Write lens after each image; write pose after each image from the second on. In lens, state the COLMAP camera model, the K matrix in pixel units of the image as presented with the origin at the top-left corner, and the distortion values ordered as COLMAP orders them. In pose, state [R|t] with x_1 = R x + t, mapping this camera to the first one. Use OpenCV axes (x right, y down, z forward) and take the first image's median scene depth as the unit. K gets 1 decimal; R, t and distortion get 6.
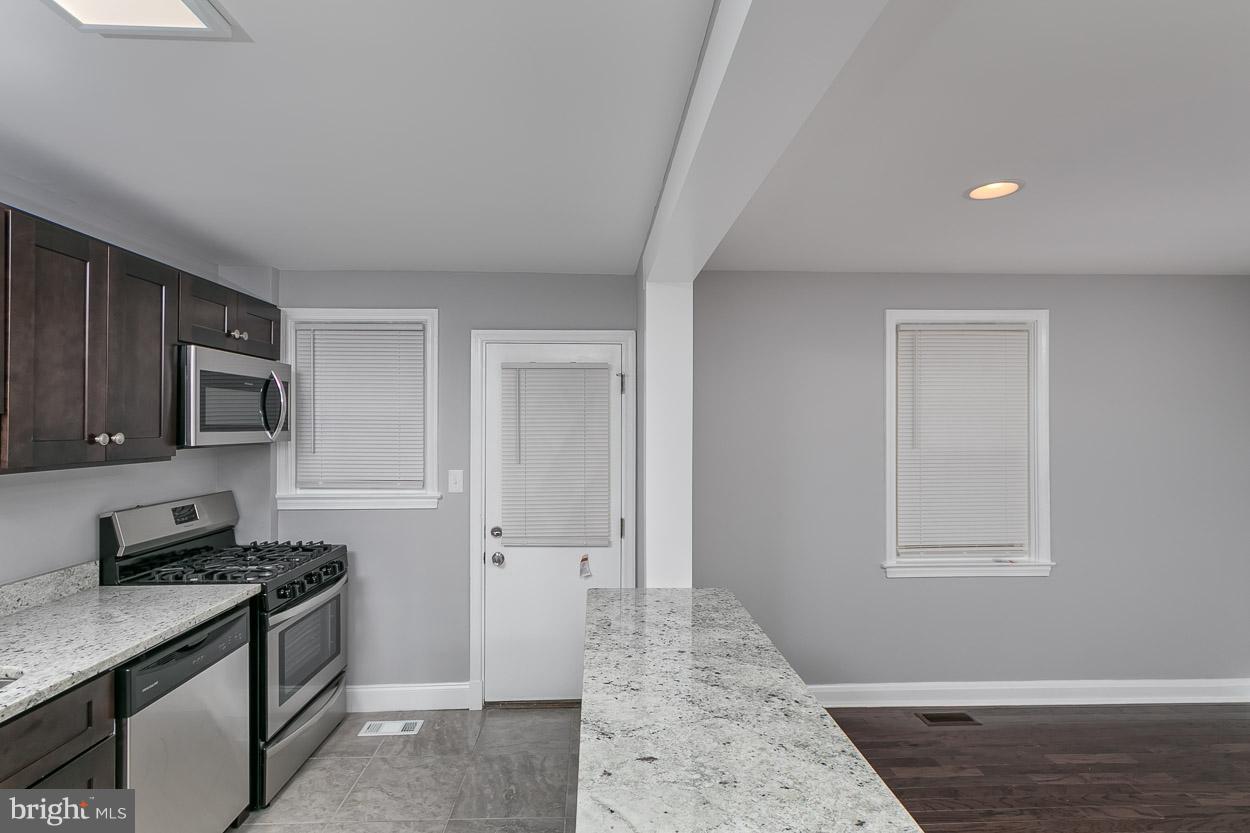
lens RADIAL K [[586.6, 0, 615.3], [0, 586.6, 419.7], [0, 0, 1]] dist [0.001186, -0.000278]
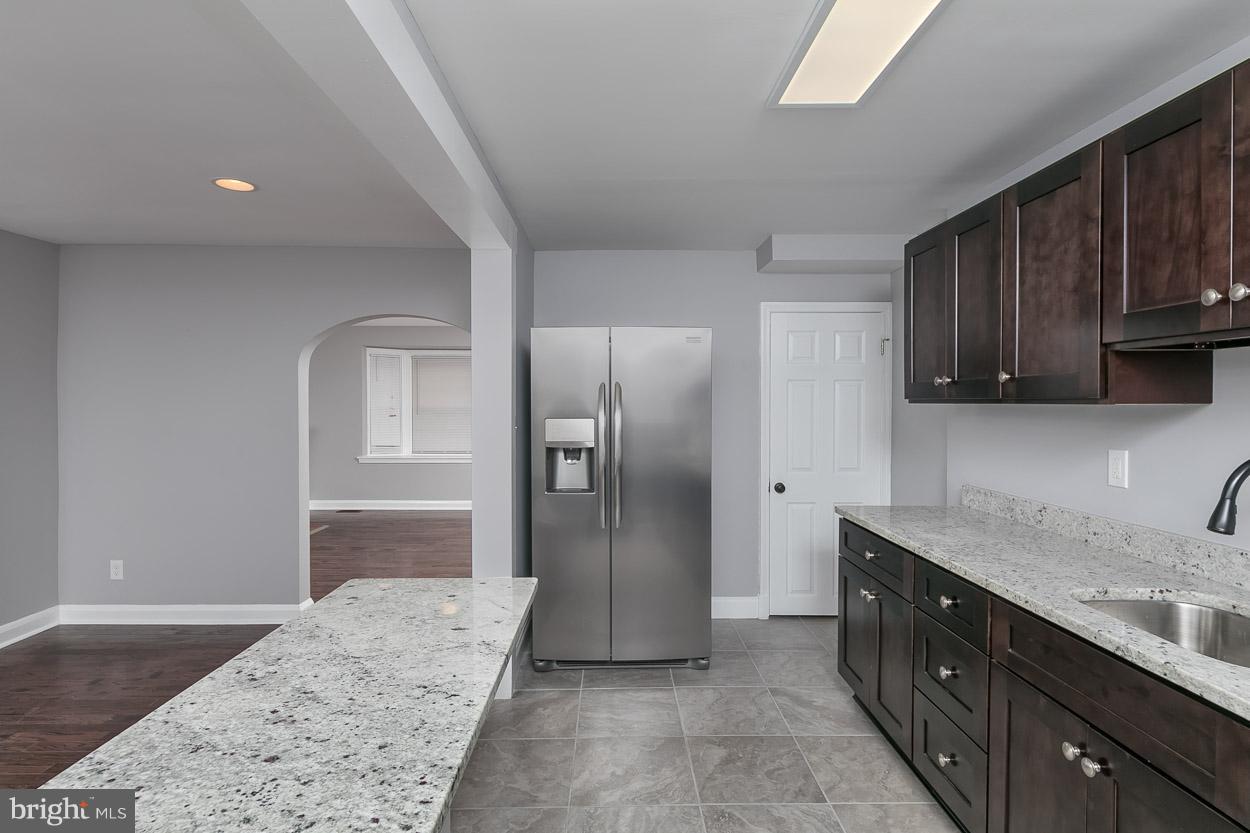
lens RADIAL K [[586.6, 0, 626.2], [0, 586.6, 414.3], [0, 0, 1]] dist [0.001186, -0.000278]
pose [[-0.999988, 0.000324, 0.004961, -0.113745], [0.000411, 0.999844, 0.017652, 0.048757], [-0.004954, 0.017654, -0.999832, 0.859553]]
